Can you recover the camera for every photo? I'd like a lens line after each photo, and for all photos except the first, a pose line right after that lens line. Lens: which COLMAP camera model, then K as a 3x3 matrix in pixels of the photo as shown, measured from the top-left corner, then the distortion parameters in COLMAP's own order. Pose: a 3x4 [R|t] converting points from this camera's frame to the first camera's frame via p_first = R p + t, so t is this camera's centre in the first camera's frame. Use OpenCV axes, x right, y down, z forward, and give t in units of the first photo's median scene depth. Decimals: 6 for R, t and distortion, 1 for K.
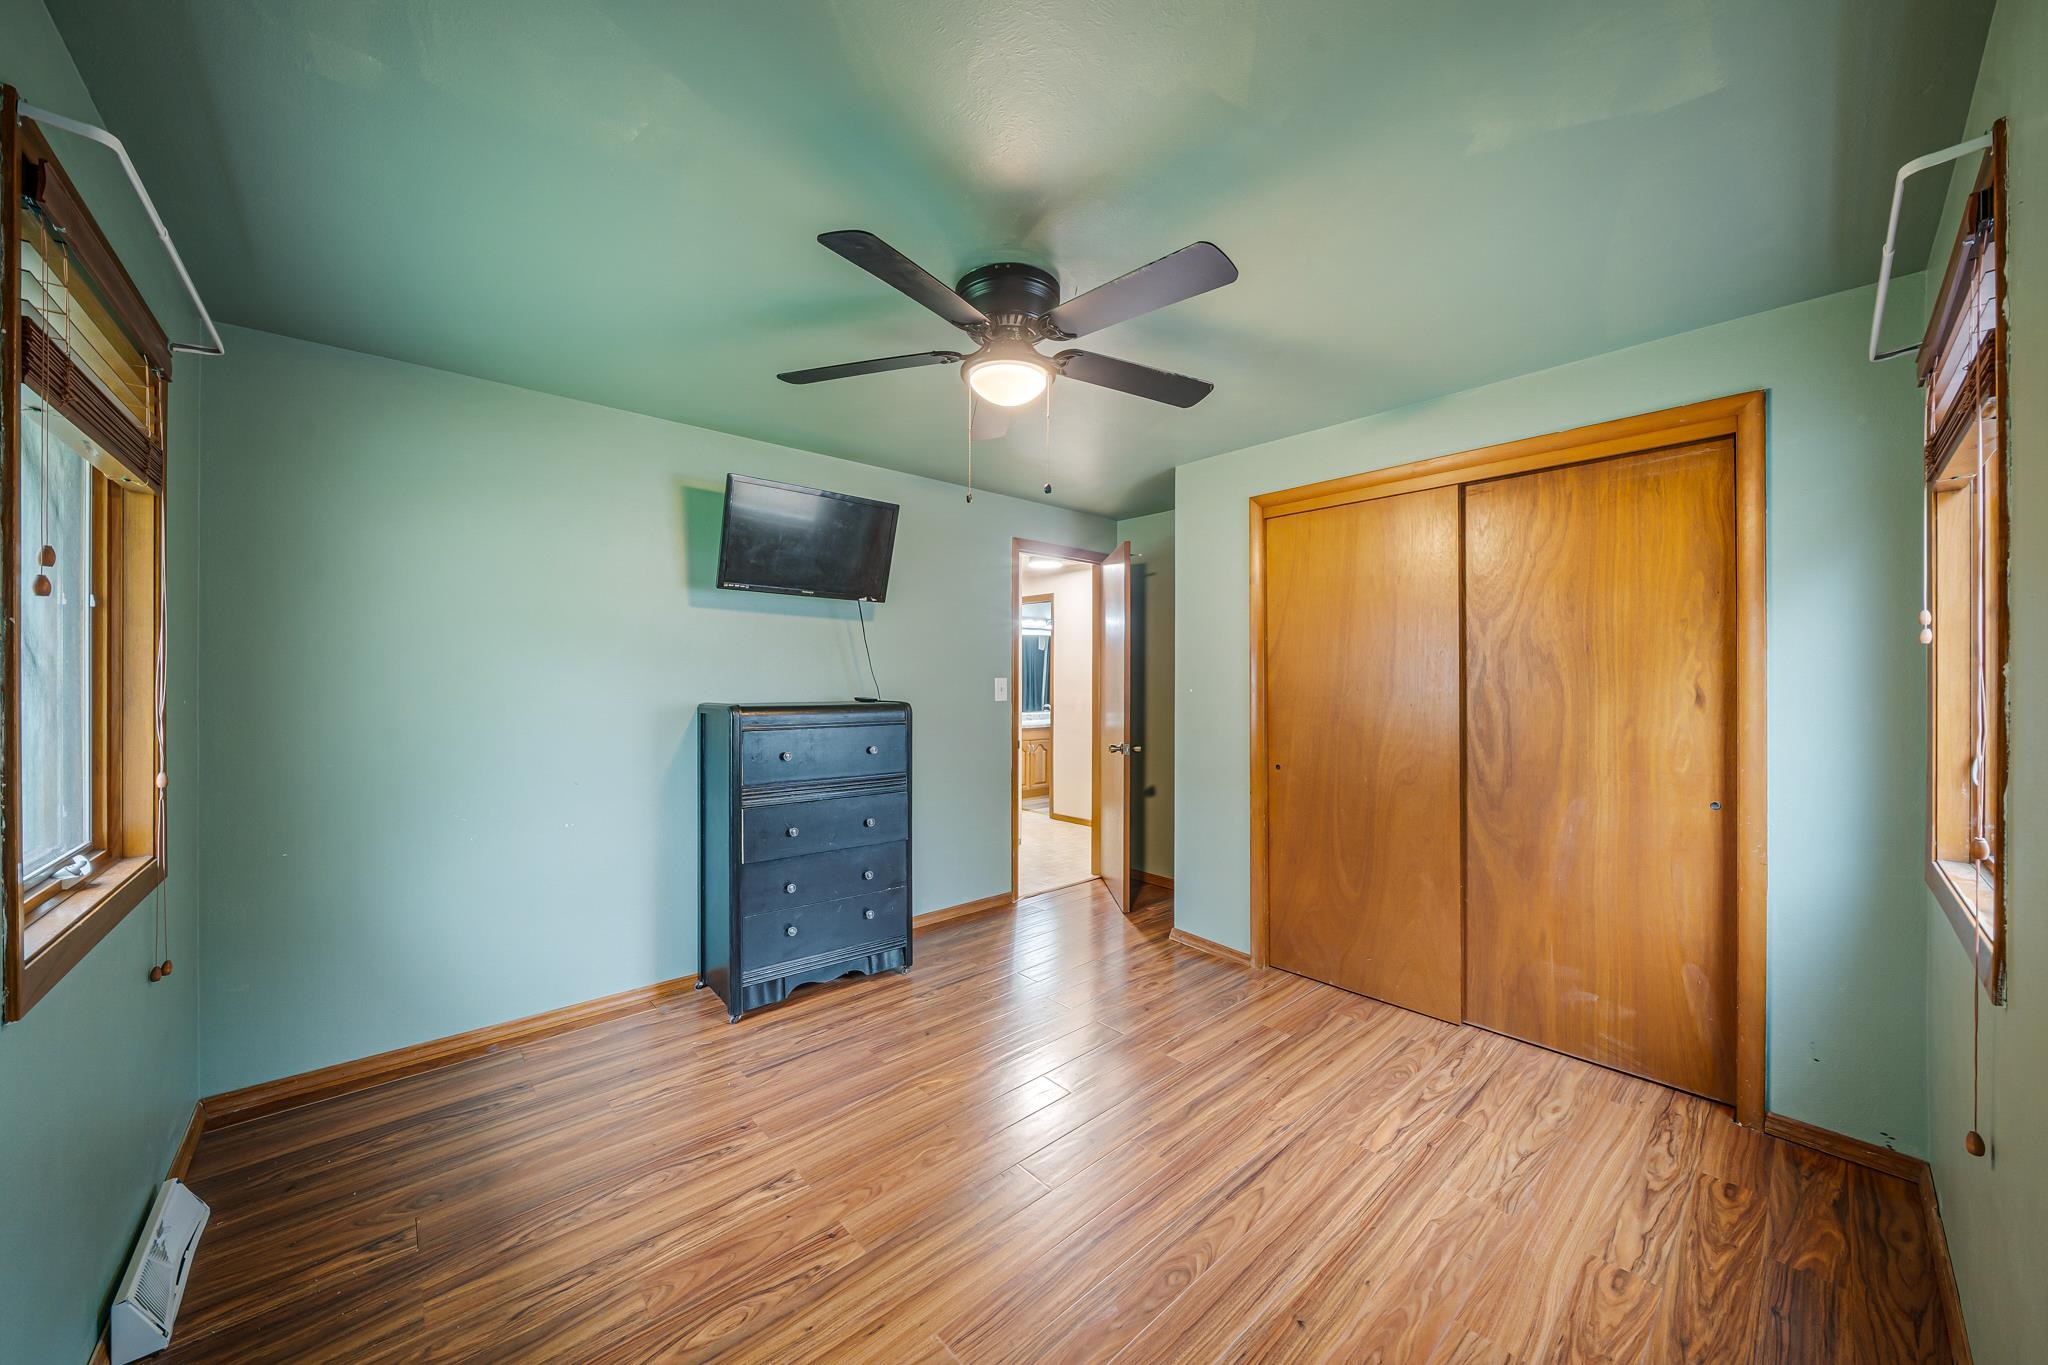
lens RADIAL K [[735.6, 0, 1025.9], [0, 735.6, 680.0], [0, 0, 1]] dist [-0.003594, -0.000278]
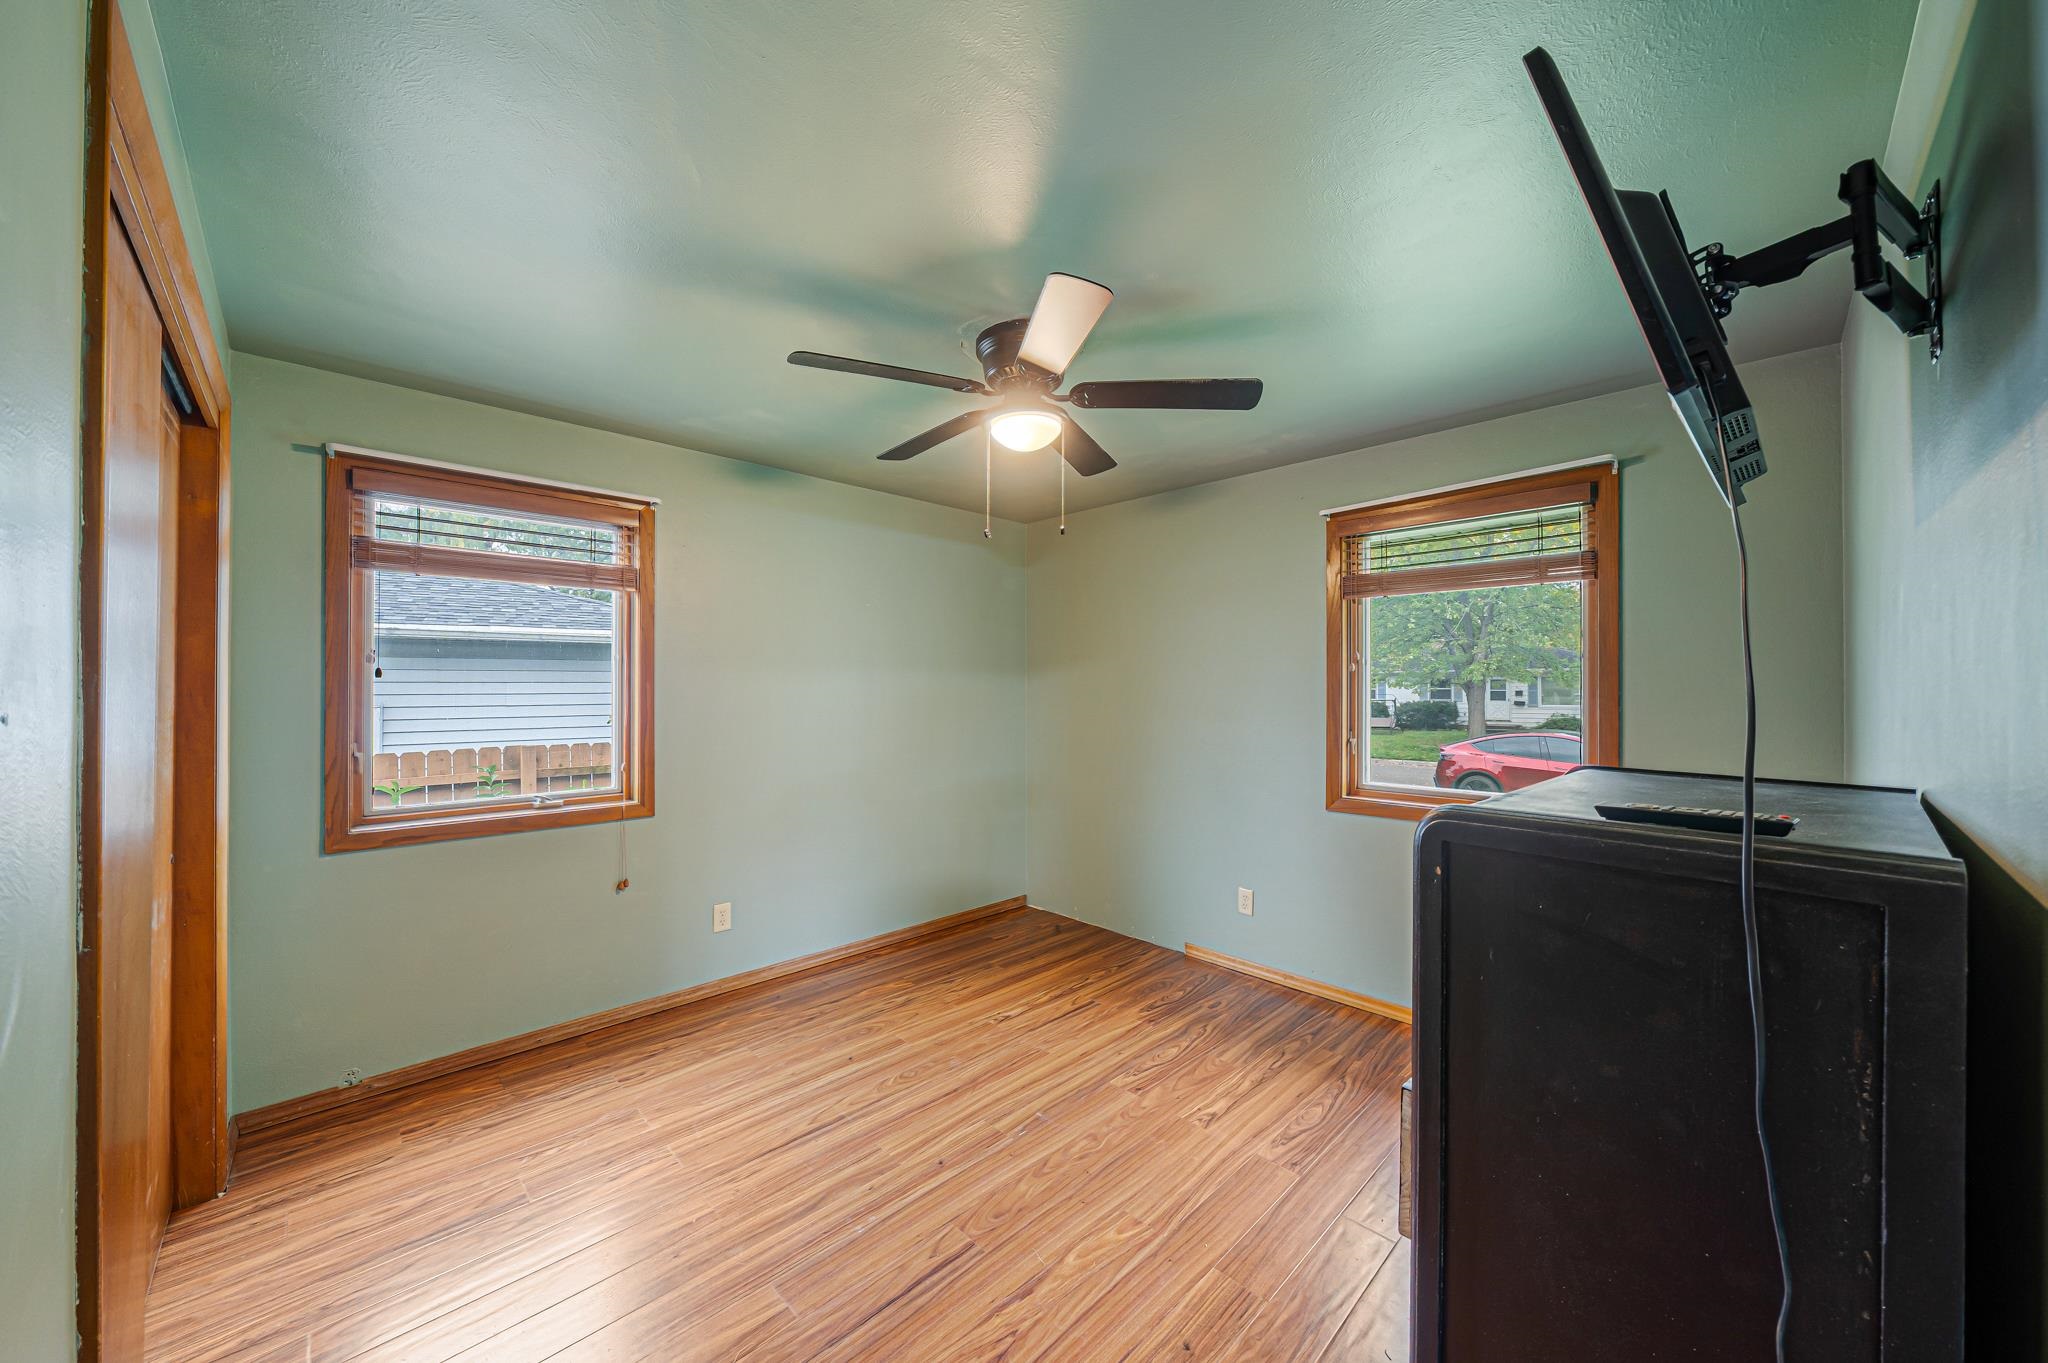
lens RADIAL K [[735.6, 0, 1025.2], [0, 735.6, 681.5], [0, 0, 1]] dist [-0.003594, -0.000278]
pose [[-0.998983, -0.004257, -0.044888, 0.024313], [-0.004104, 0.999985, -0.003489, -0.035817], [0.044903, -0.003301, -0.998986, 2.270618]]
